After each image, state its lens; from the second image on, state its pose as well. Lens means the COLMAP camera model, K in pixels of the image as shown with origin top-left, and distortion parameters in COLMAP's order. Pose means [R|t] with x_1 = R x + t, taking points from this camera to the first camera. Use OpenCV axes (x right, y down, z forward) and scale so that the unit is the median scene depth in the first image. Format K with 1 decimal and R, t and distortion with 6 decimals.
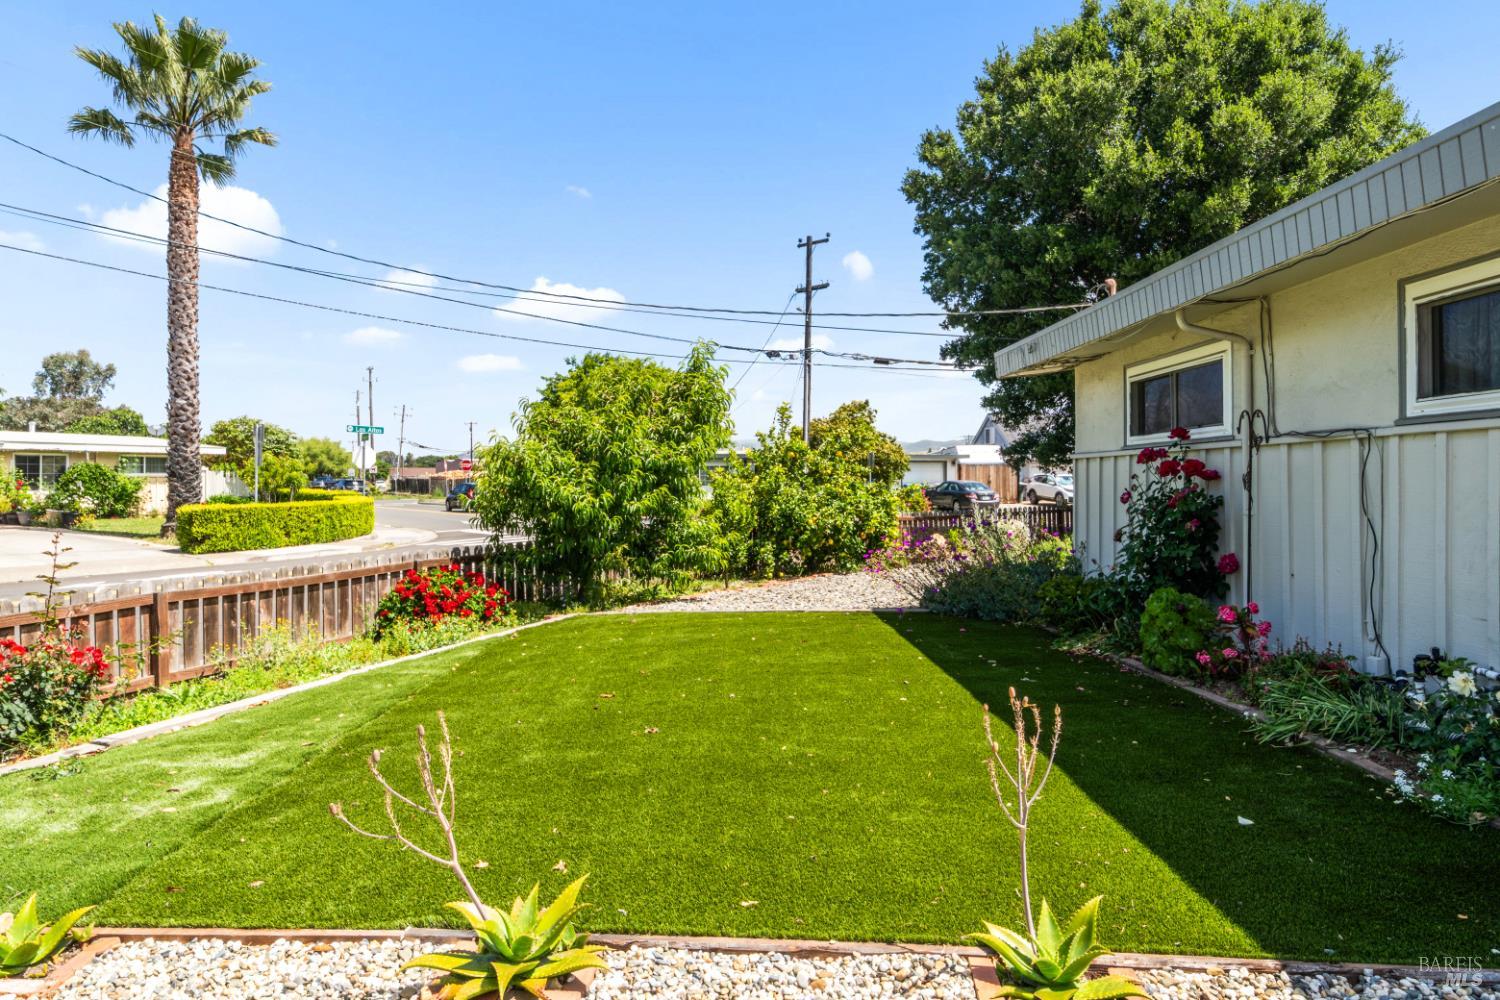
lens RADIAL K [[919.9, 0, 758.9], [0, 919.9, 468.0], [0, 0, 1]] dist [0.002279, 0.002440]
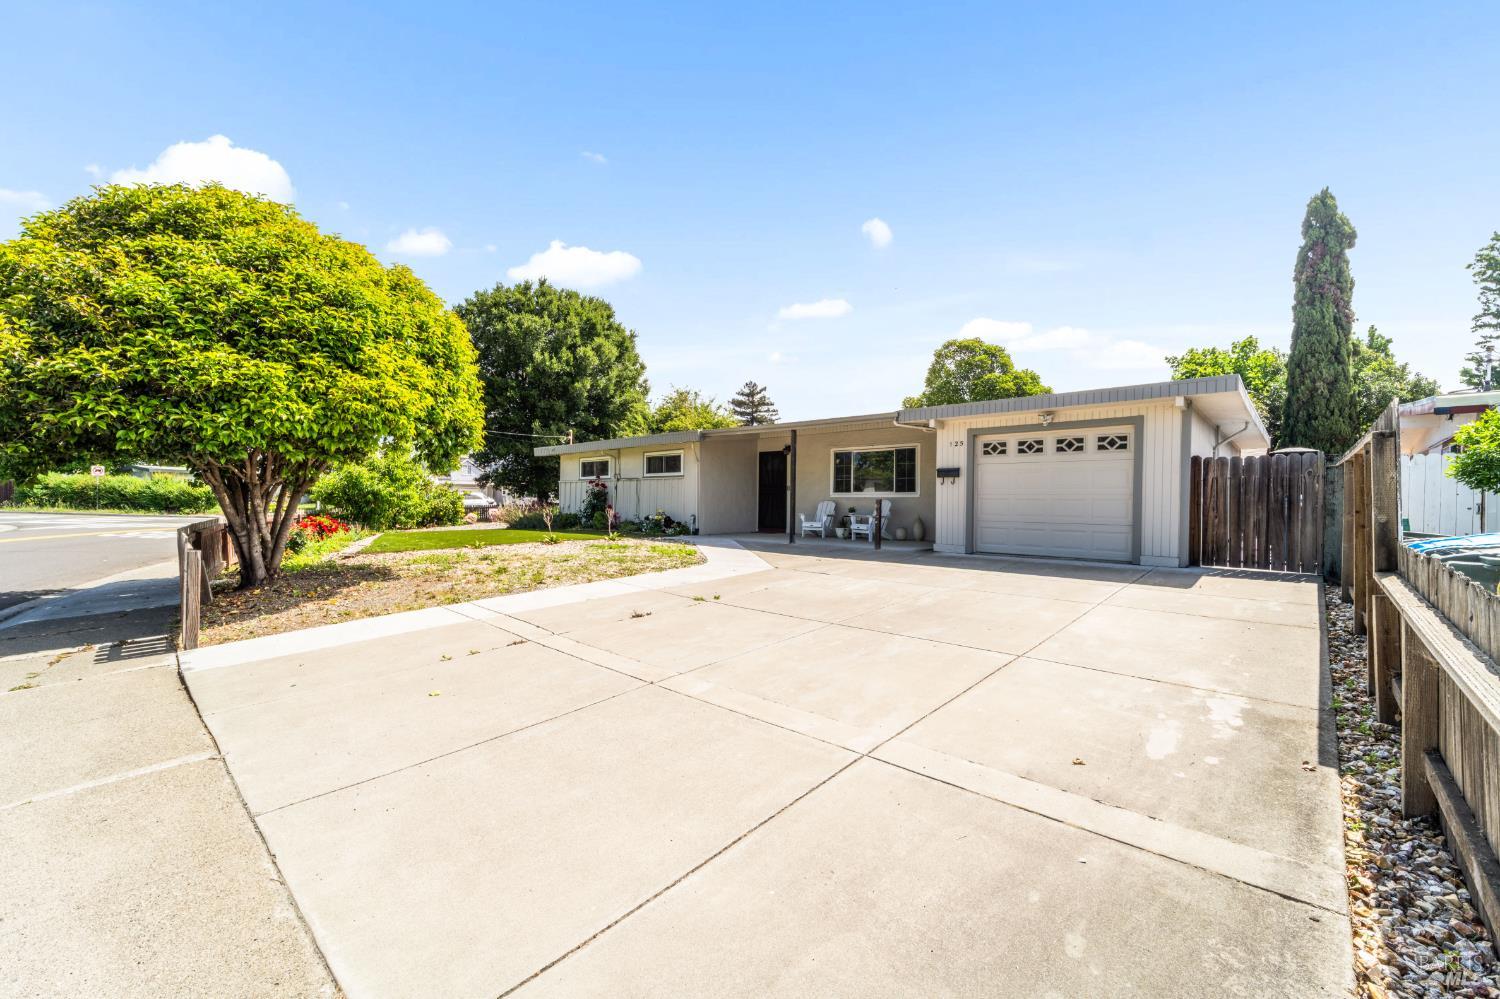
lens RADIAL K [[582.2, 0, 749.5], [0, 582.2, 498.0], [0, 0, 1]] dist [0.000821, 0.000032]
pose [[0.686870, 0.015340, 0.726618, -0.335975], [-0.023899, 0.999713, 0.001486, 0.012853], [-0.726387, -0.018386, 0.687040, -0.448319]]
